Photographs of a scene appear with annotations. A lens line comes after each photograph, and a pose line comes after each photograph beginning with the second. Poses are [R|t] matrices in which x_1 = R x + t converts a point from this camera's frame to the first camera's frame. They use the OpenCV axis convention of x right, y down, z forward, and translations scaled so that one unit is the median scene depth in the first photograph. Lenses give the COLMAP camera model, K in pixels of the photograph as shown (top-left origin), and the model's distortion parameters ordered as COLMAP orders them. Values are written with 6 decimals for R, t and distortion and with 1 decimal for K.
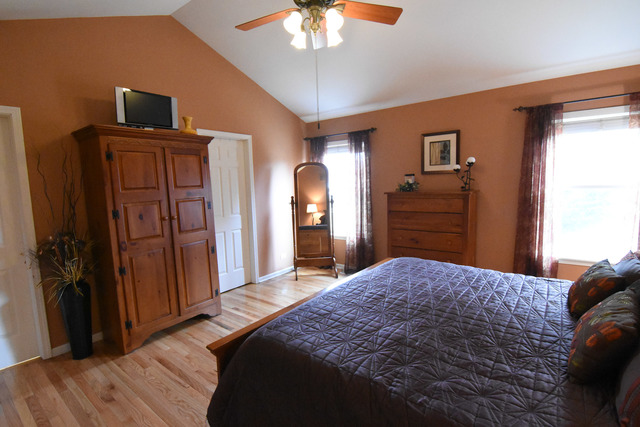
lens RADIAL K [[310.4, 0, 315.4], [0, 310.4, 215.2], [0, 0, 1]] dist [-0.004610, -0.011201]
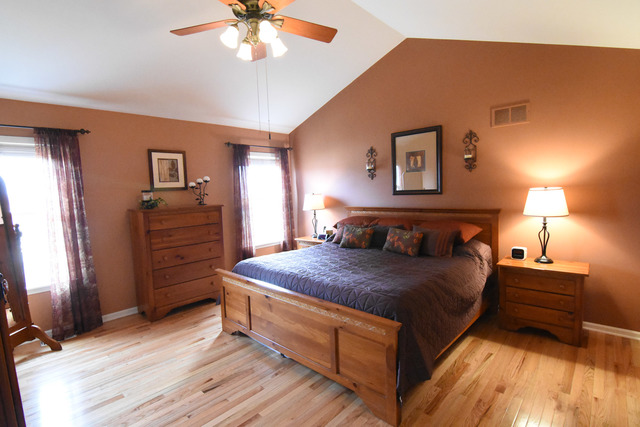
lens RADIAL K [[310.4, 0, 315.4], [0, 310.4, 215.2], [0, 0, 1]] dist [-0.004610, -0.011201]
pose [[0.103943, -0.055371, 0.993041, -0.573769], [0.142567, 0.988968, 0.040221, -0.026459], [-0.984312, 0.137394, 0.110691, 0.431537]]
